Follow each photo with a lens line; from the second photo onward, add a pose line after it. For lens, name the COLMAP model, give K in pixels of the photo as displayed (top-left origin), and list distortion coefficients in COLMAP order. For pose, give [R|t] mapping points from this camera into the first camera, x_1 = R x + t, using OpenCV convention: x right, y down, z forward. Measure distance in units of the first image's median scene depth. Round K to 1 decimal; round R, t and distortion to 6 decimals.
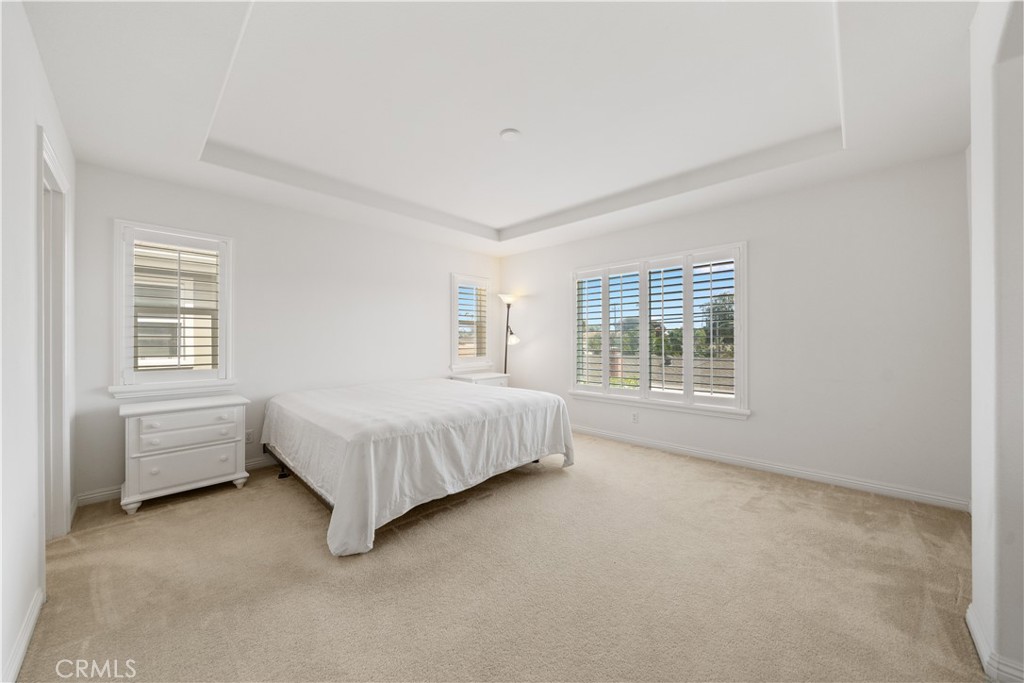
lens RADIAL K [[367.1, 0, 506.2], [0, 367.1, 336.8], [0, 0, 1]] dist [-0.000493, -0.000054]
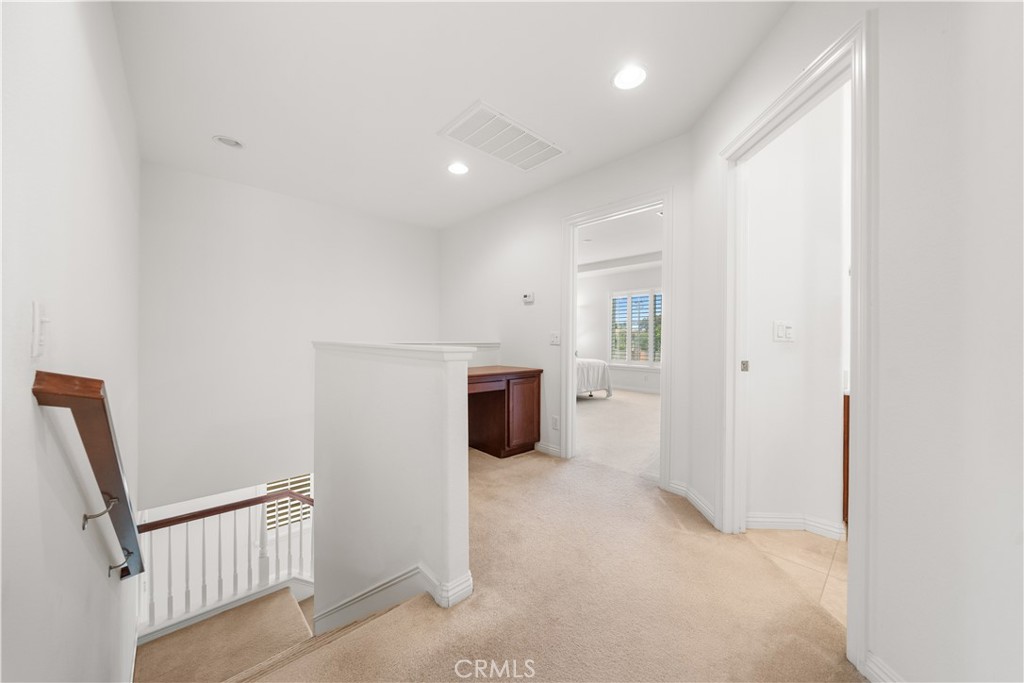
lens RADIAL K [[367.1, 0, 506.2], [0, 367.1, 336.8], [0, 0, 1]] dist [-0.000493, -0.000054]
pose [[0.998256, 0.008987, -0.058338, -0.225291], [-0.008510, 0.999928, 0.008424, 0.015642], [0.058410, -0.007913, 0.998261, -0.831455]]
